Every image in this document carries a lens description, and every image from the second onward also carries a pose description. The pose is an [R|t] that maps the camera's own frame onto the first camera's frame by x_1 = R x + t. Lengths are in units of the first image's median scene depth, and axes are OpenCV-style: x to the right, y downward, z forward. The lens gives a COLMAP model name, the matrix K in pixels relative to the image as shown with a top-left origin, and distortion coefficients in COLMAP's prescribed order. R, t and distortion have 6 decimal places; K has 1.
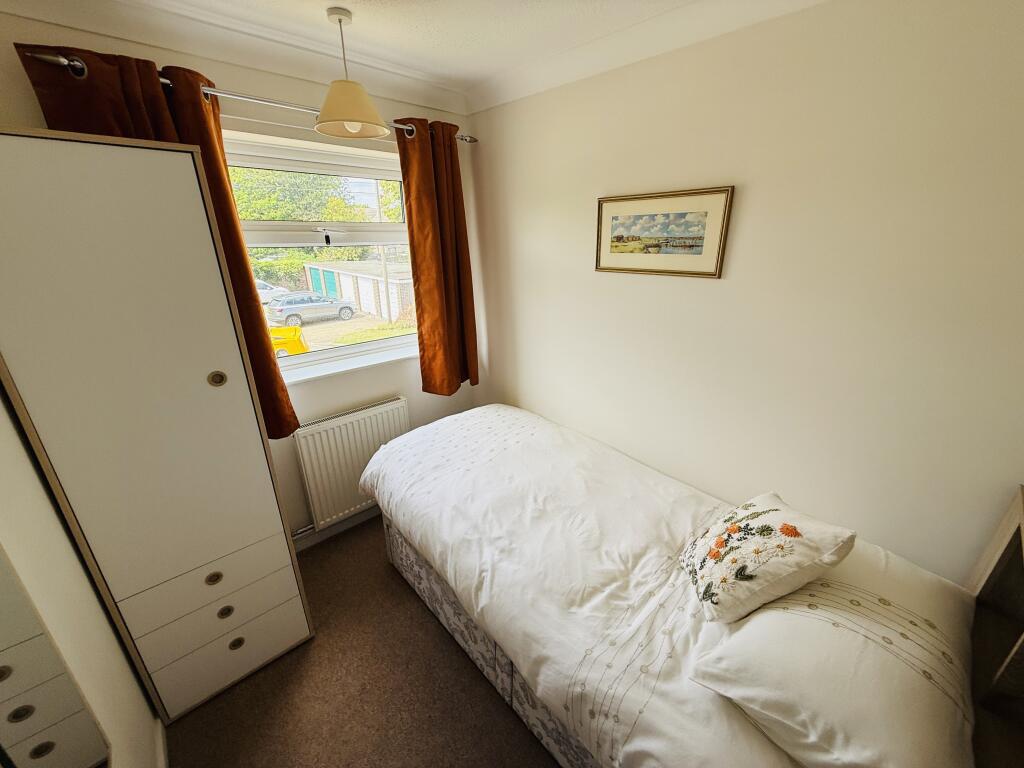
lens RADIAL K [[409.0, 0, 503.9], [0, 409.0, 384.8], [0, 0, 1]] dist [-0.002062, 0.000477]
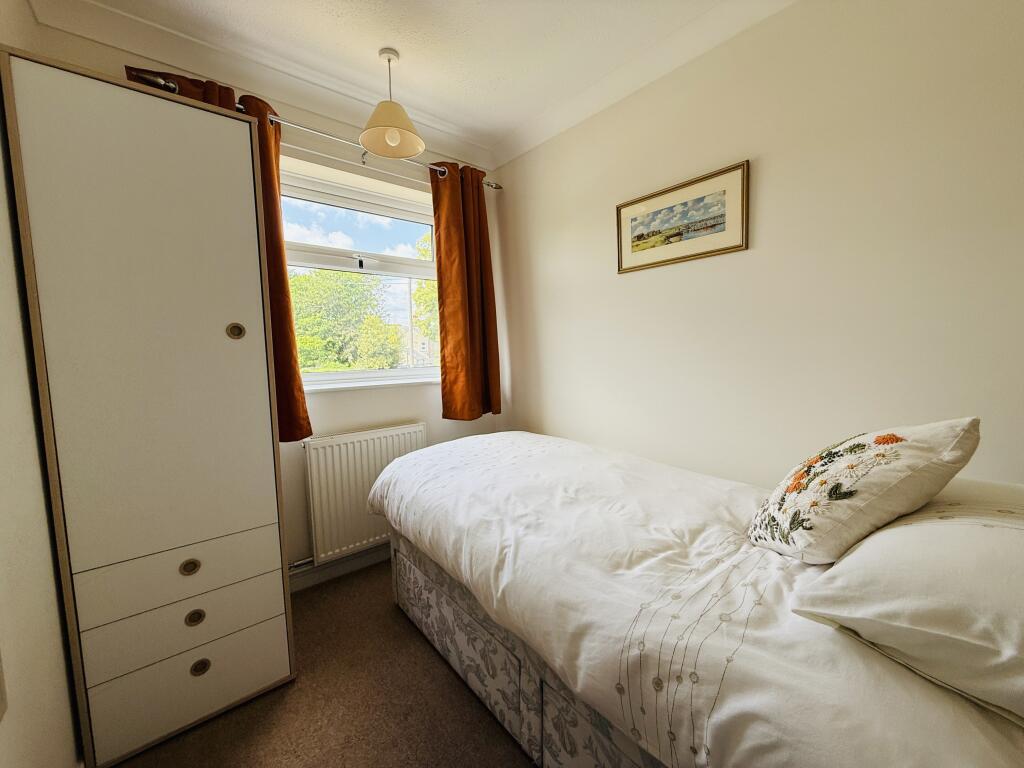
lens RADIAL K [[409.0, 0, 503.9], [0, 409.0, 384.8], [0, 0, 1]] dist [-0.002062, 0.000477]
pose [[0.998537, -0.006198, -0.053720, -0.005741], [-0.008299, 0.964078, -0.265490, 0.319056], [0.053435, 0.265547, 0.962616, 0.108256]]
